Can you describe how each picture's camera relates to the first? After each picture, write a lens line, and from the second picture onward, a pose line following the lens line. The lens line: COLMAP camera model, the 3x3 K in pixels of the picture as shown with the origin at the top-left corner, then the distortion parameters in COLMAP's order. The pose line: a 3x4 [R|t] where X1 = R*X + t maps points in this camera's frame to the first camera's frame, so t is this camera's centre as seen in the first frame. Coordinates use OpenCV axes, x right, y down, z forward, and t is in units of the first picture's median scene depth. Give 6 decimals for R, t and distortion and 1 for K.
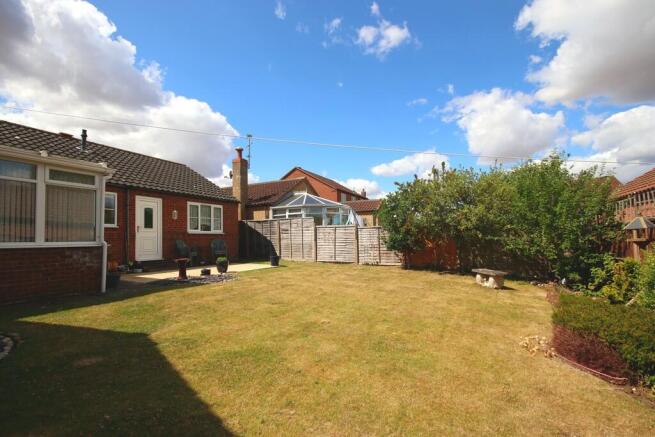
lens RADIAL K [[303.9, 0, 327.0], [0, 303.9, 230.8], [0, 0, 1]] dist [0.001246, -0.000066]
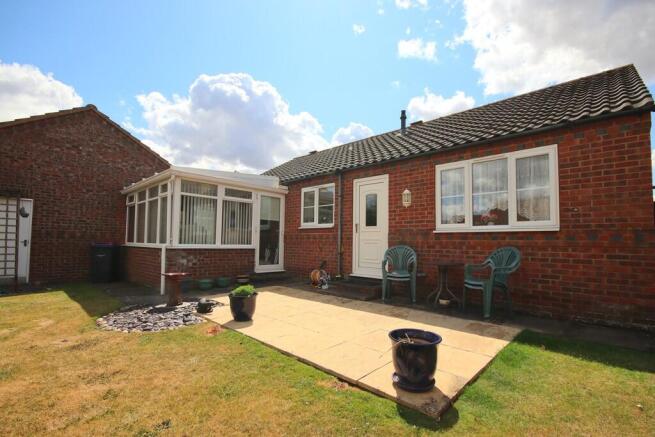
lens RADIAL K [[303.9, 0, 327.0], [0, 303.9, 230.8], [0, 0, 1]] dist [0.001246, -0.000066]
pose [[-0.278833, -0.032092, -0.959803, 0.042505], [0.015989, 0.999148, -0.038053, 0.023408], [0.960207, -0.025956, -0.278082, 1.096026]]
